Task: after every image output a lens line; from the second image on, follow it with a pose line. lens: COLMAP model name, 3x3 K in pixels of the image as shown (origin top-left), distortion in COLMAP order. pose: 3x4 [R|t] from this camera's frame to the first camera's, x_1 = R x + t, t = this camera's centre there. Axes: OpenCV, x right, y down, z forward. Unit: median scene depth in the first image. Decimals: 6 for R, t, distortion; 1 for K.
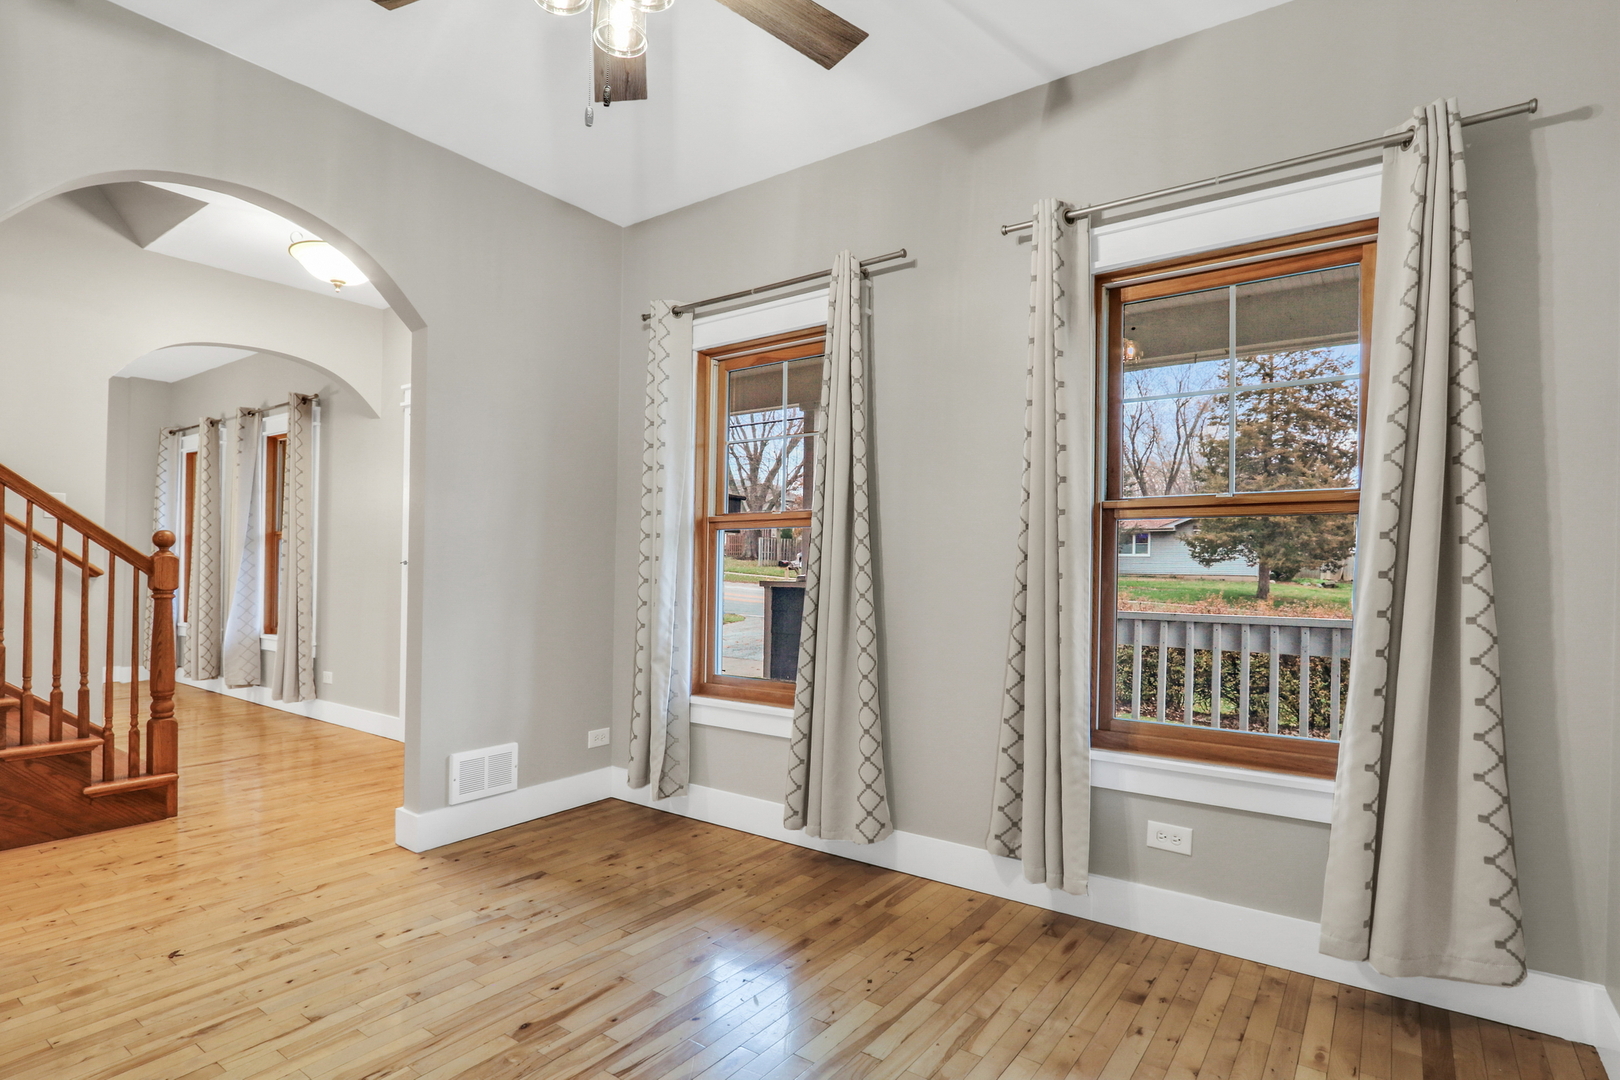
lens RADIAL K [[824.4, 0, 810.7], [0, 824.4, 550.2], [0, 0, 1]] dist [-0.014531, 0.000871]
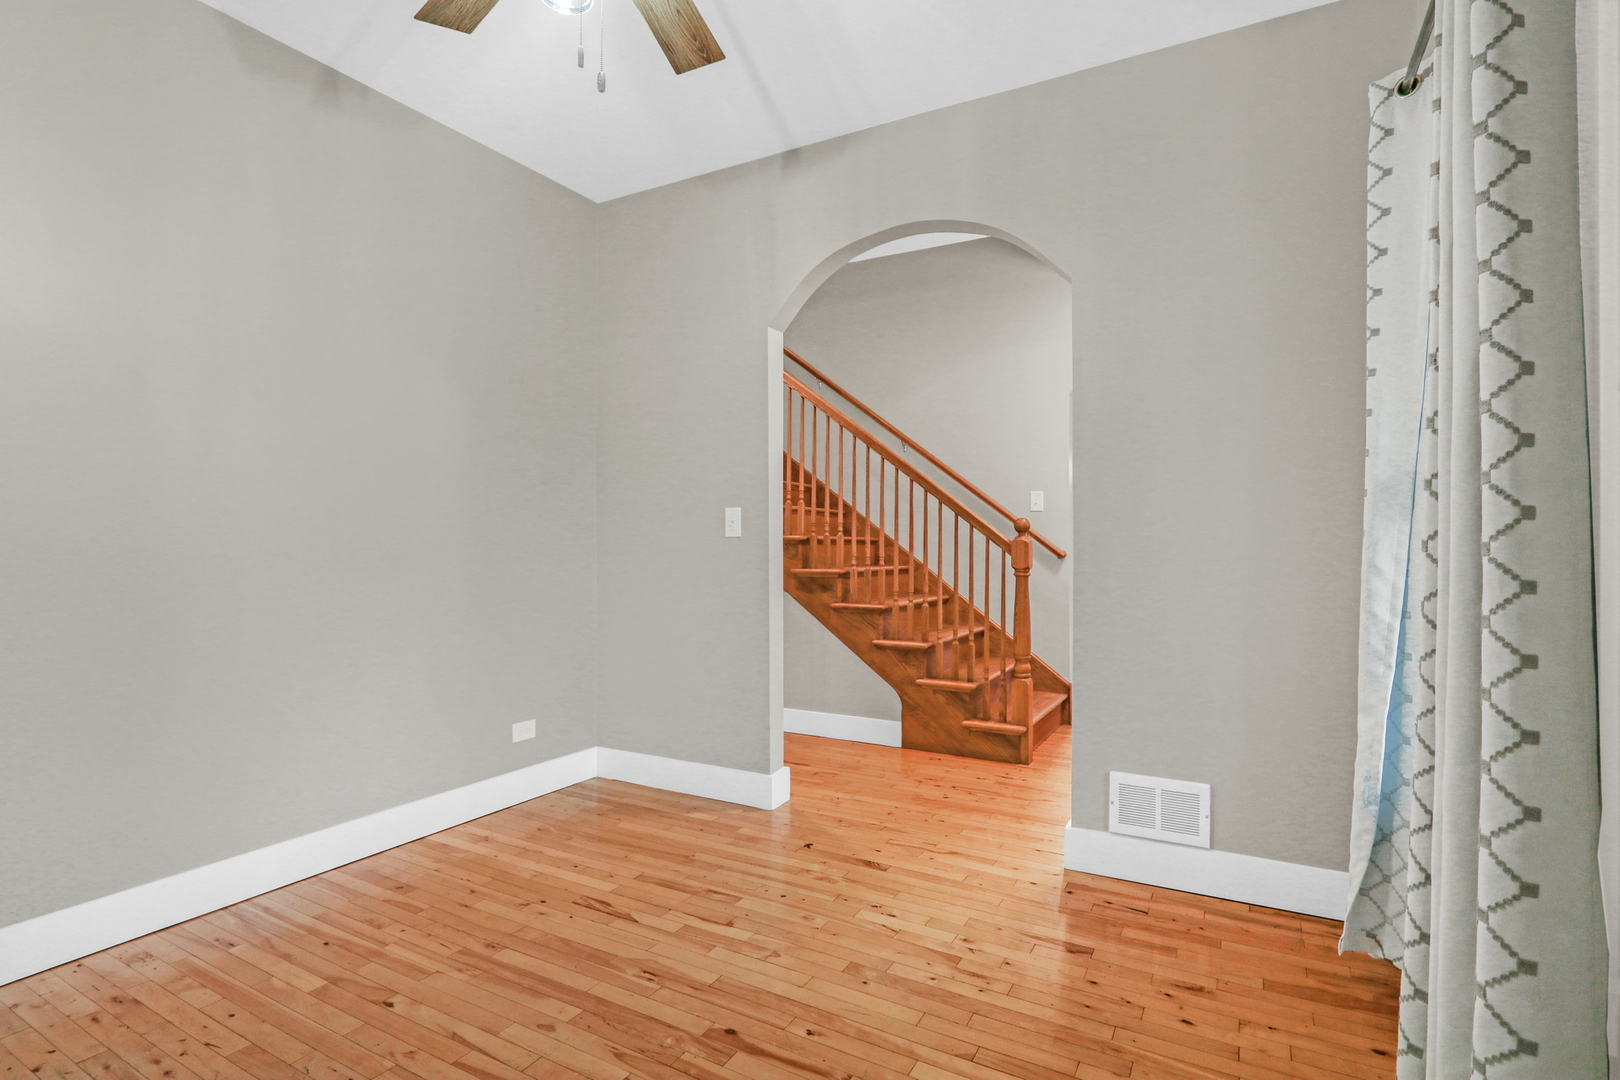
lens RADIAL K [[824.4, 0, 816.0], [0, 824.4, 536.8], [0, 0, 1]] dist [-0.014531, 0.000871]
pose [[0.088088, -0.016870, -0.995970, 0.404283], [0.019806, 0.999689, -0.015181, 0.016237], [0.995916, -0.018389, 0.088395, 0.673753]]
